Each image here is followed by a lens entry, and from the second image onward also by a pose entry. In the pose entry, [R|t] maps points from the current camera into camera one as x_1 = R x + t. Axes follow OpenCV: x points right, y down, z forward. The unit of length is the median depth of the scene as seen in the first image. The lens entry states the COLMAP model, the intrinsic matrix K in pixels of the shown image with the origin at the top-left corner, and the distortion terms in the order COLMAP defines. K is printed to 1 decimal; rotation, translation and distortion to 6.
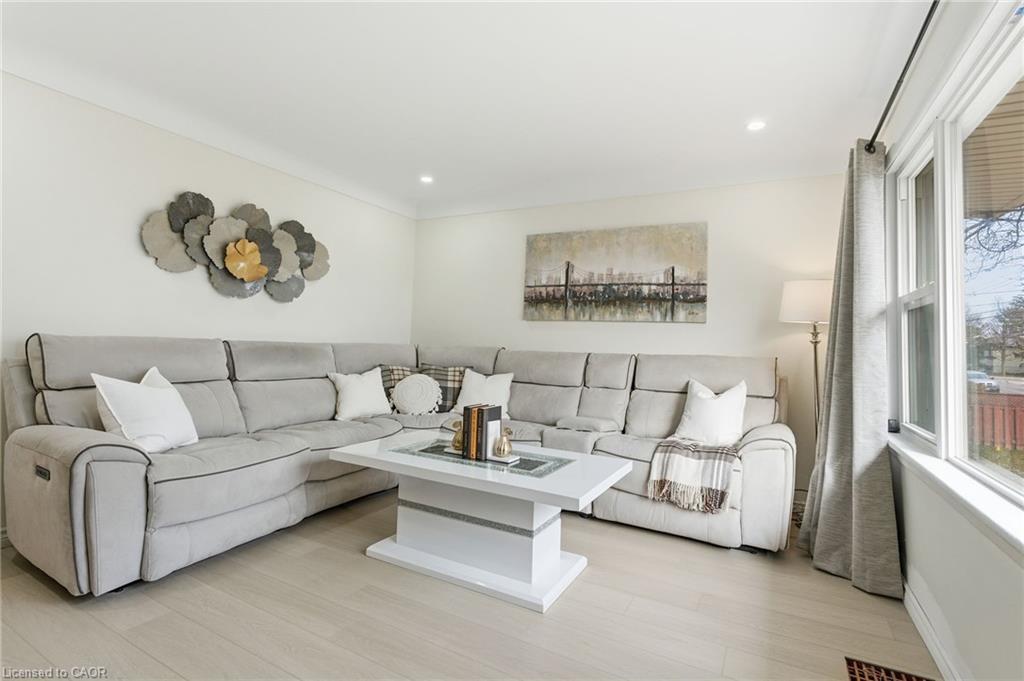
lens RADIAL K [[451.3, 0, 494.4], [0, 451.3, 330.4], [0, 0, 1]] dist [-0.014388, 0.004365]
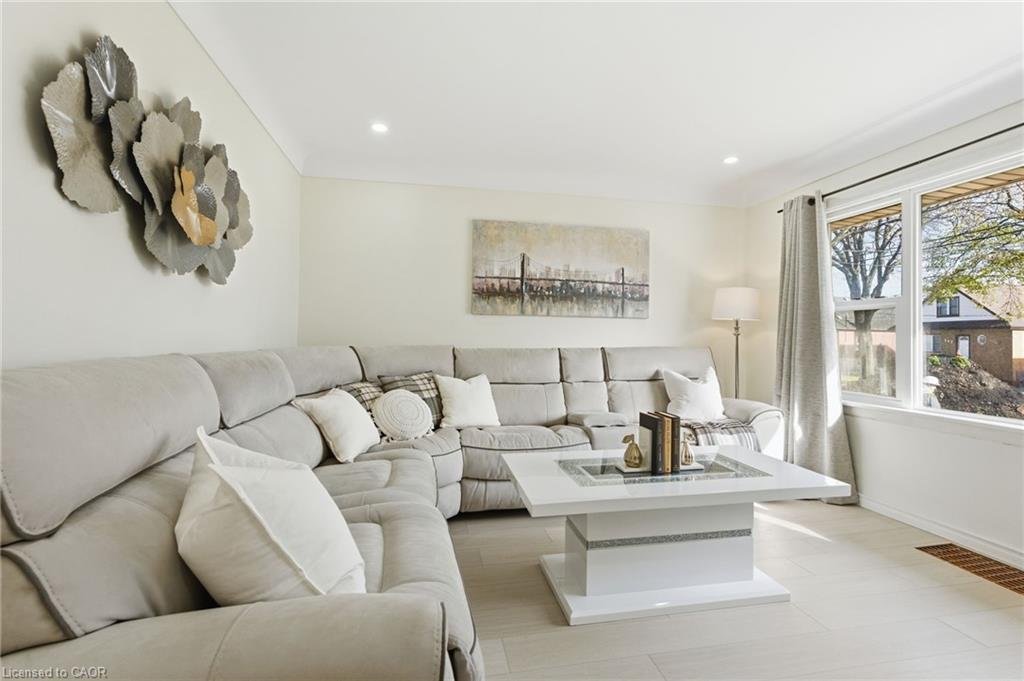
lens RADIAL K [[451.3, 0, 510.1], [0, 451.3, 338.5], [0, 0, 1]] dist [-0.014388, 0.004365]
pose [[0.784418, -0.028572, 0.619574, -0.486923], [0.002084, 0.999054, 0.043434, -0.015454], [-0.620229, -0.032779, 0.783735, 0.281604]]
